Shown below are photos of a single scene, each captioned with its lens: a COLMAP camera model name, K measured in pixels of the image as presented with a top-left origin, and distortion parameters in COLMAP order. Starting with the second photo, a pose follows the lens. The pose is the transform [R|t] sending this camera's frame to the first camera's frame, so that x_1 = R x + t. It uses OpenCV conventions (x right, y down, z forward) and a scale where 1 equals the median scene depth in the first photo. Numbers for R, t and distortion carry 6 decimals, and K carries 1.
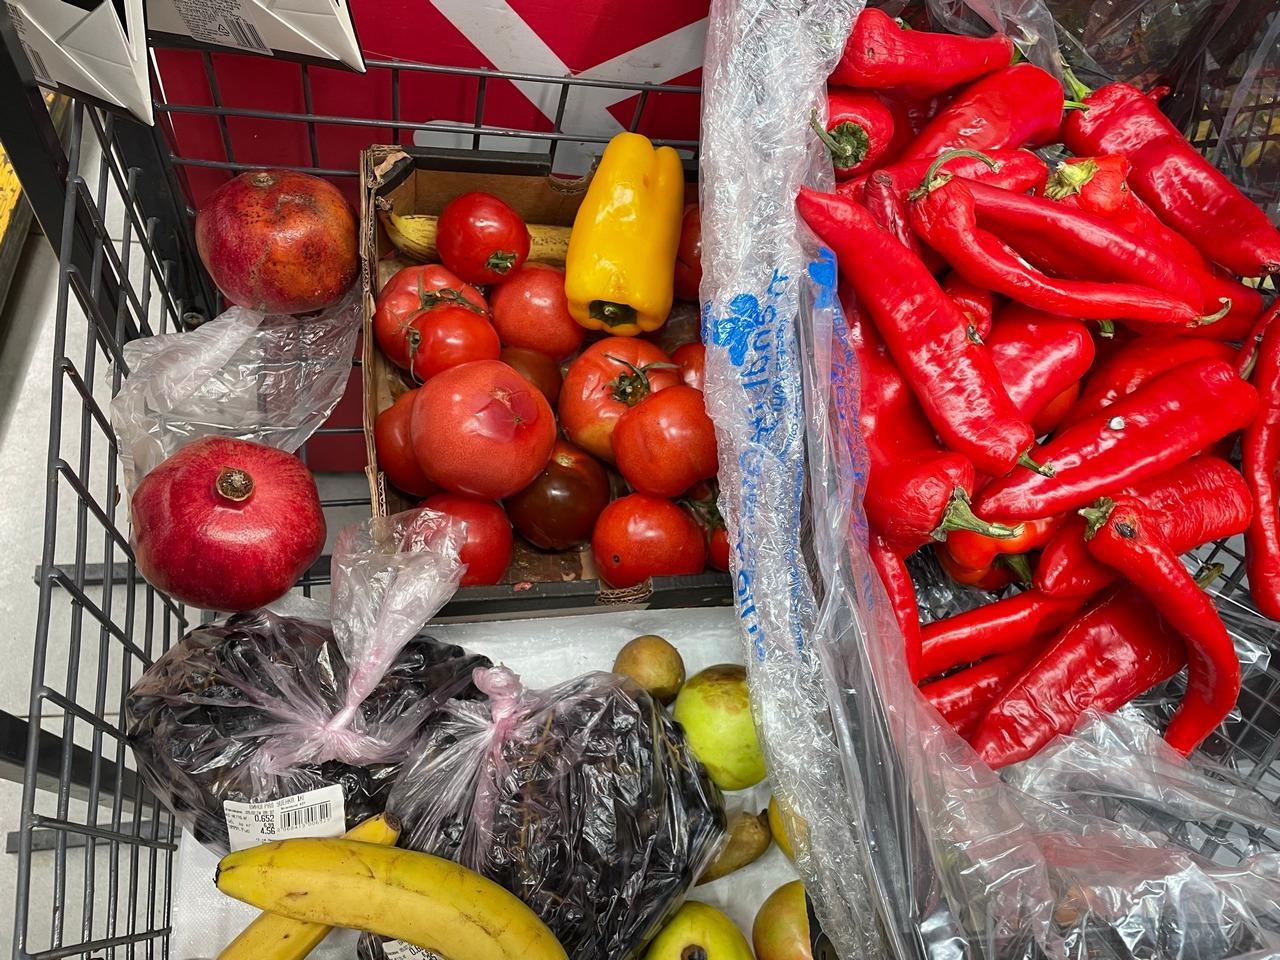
lens RADIAL K [[976.9, 0, 641.9], [0, 976.9, 481.2], [0, 0, 1]] dist [-0.004400, -0.001693]
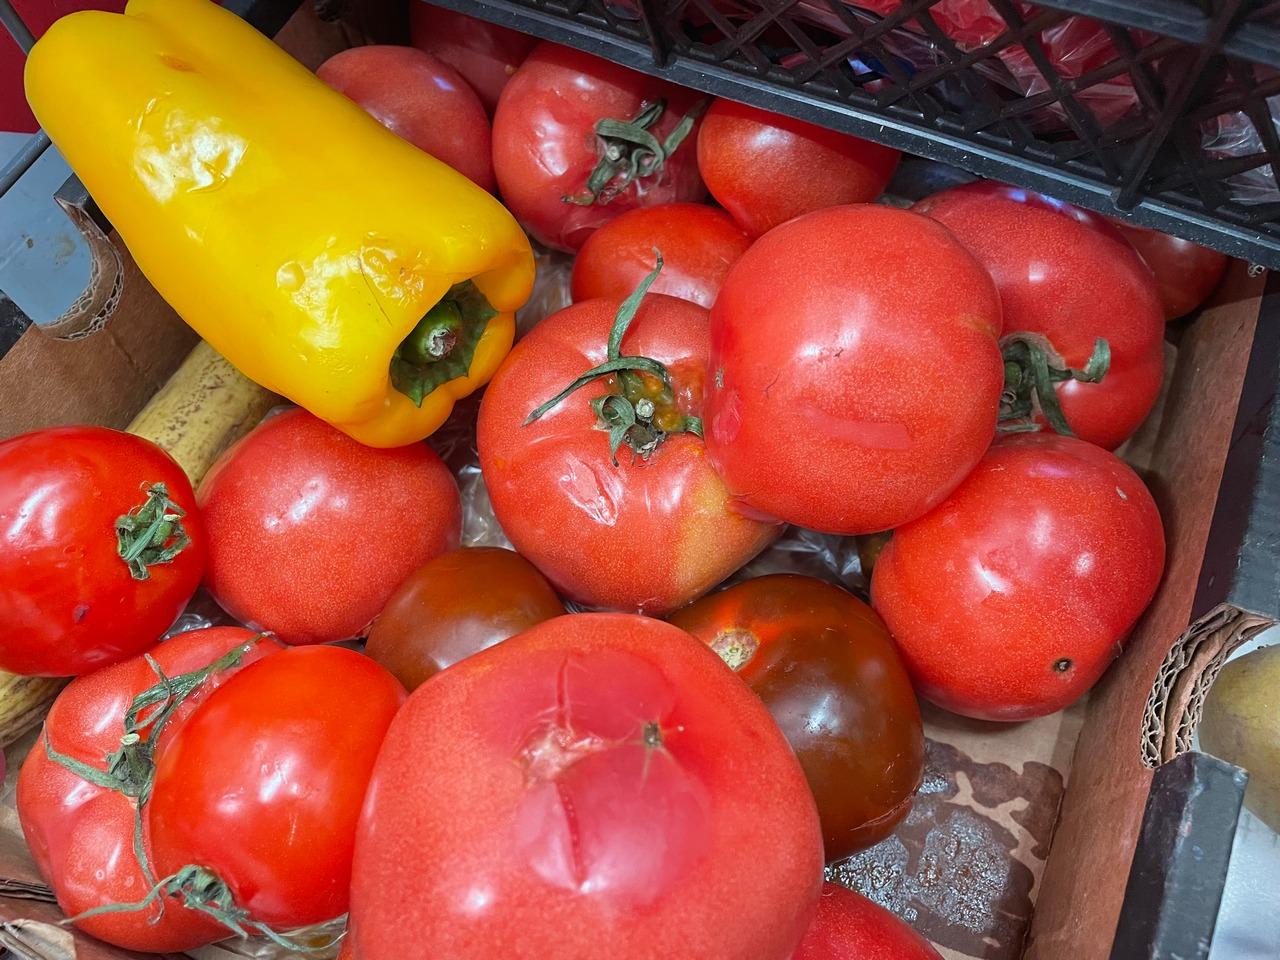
lens RADIAL K [[976.9, 0, 637.2], [0, 976.9, 480.6], [0, 0, 1]] dist [-0.004400, -0.001693]
pose [[0.492296, -0.857245, 0.150912, -0.094475], [0.859048, 0.506446, 0.074496, -0.109225], [-0.140290, 0.092967, 0.985736, 0.624859]]
